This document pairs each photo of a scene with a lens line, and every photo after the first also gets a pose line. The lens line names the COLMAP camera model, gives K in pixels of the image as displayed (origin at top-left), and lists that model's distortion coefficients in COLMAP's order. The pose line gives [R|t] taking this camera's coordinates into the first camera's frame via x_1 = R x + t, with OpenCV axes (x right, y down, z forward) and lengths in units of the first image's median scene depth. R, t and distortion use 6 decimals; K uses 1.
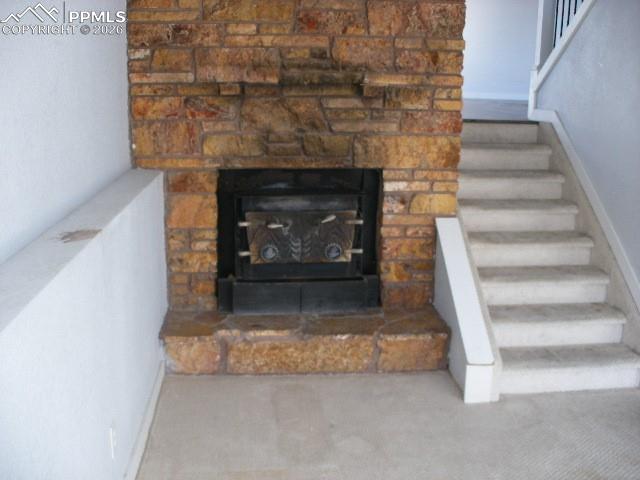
lens RADIAL K [[711.4, 0, 320.0], [0, 711.4, 240.0], [0, 0, 1]] dist [-0.178121, 0.012195]
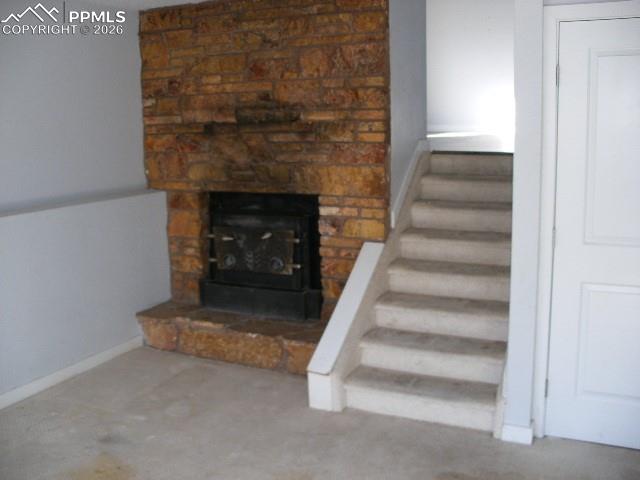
lens RADIAL K [[711.4, 0, 320.0], [0, 711.4, 240.0], [0, 0, 1]] dist [-0.178121, 0.012195]
pose [[0.845588, 0.061793, -0.530248, 0.719788], [-0.091417, 0.995367, -0.029787, 0.004416], [0.525950, 0.073661, 0.847319, 0.052038]]
